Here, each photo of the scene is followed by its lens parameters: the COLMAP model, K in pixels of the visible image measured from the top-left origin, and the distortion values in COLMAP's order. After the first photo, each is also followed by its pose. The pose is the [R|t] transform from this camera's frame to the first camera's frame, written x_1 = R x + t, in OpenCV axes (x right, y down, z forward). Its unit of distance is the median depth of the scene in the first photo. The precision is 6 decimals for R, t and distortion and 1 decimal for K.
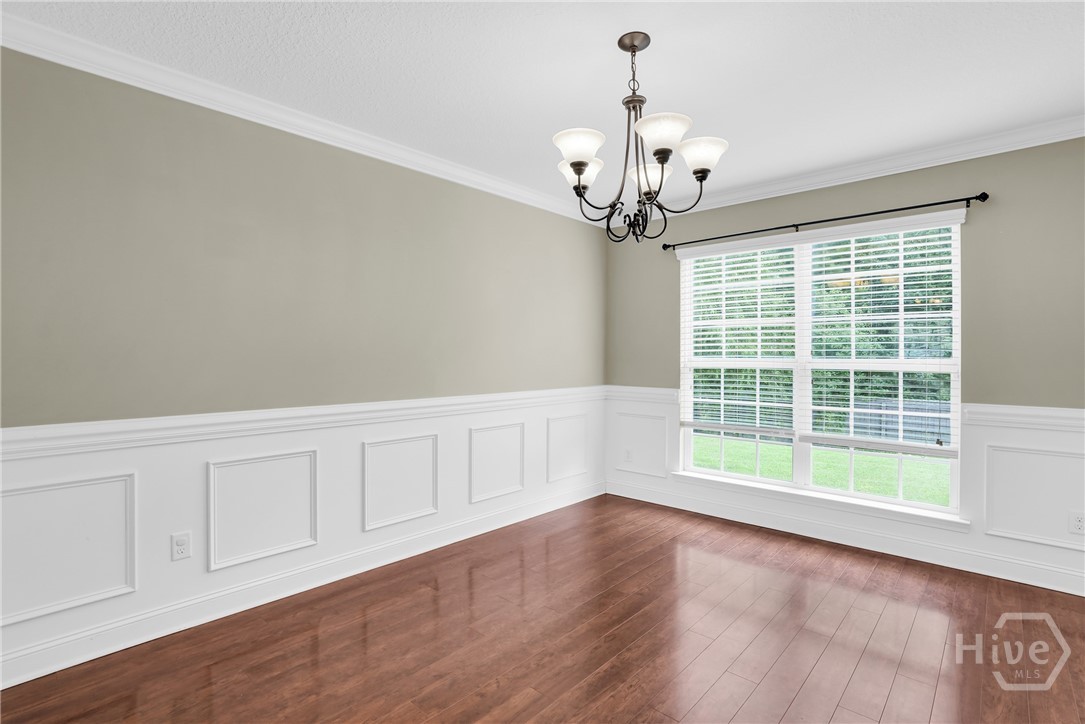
lens RADIAL K [[544.2, 0, 544.1], [0, 544.2, 356.8], [0, 0, 1]] dist [-0.002988, -0.000313]
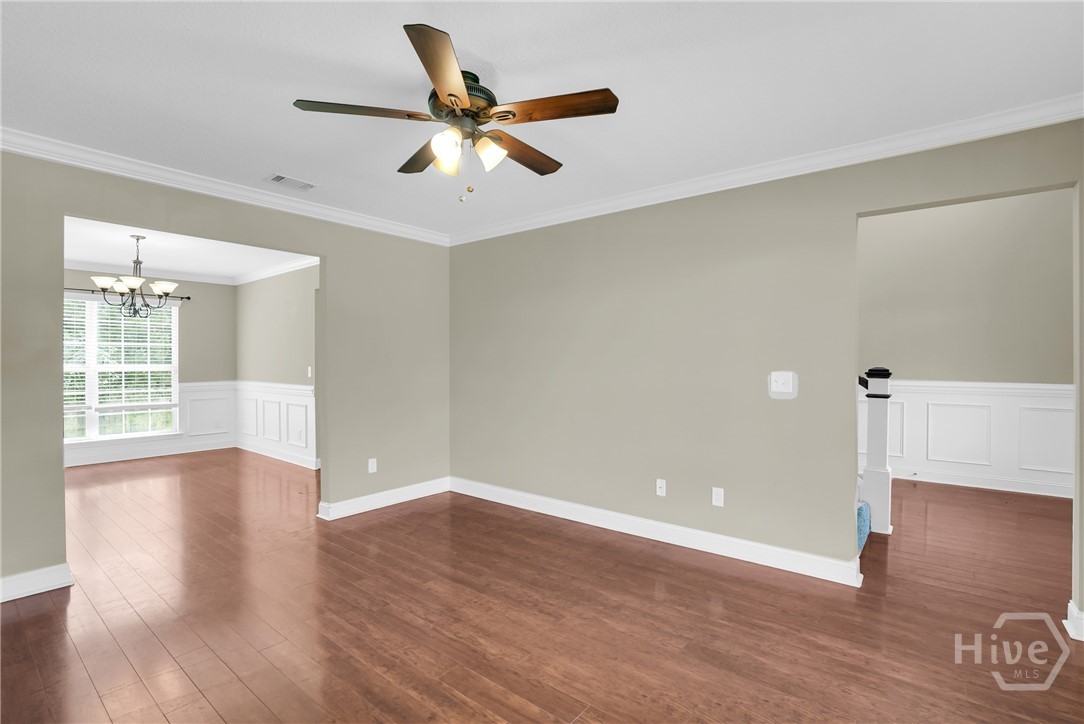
lens RADIAL K [[474.4, 0, 548.7], [0, 474.4, 360.9], [0, 0, 1]] dist [-0.004416, -0.000011]
pose [[-0.053226, 0.005226, 0.998569, -1.293932], [-0.001541, 0.999985, -0.005316, -0.003448], [-0.998581, -0.001822, -0.053218, -0.467924]]
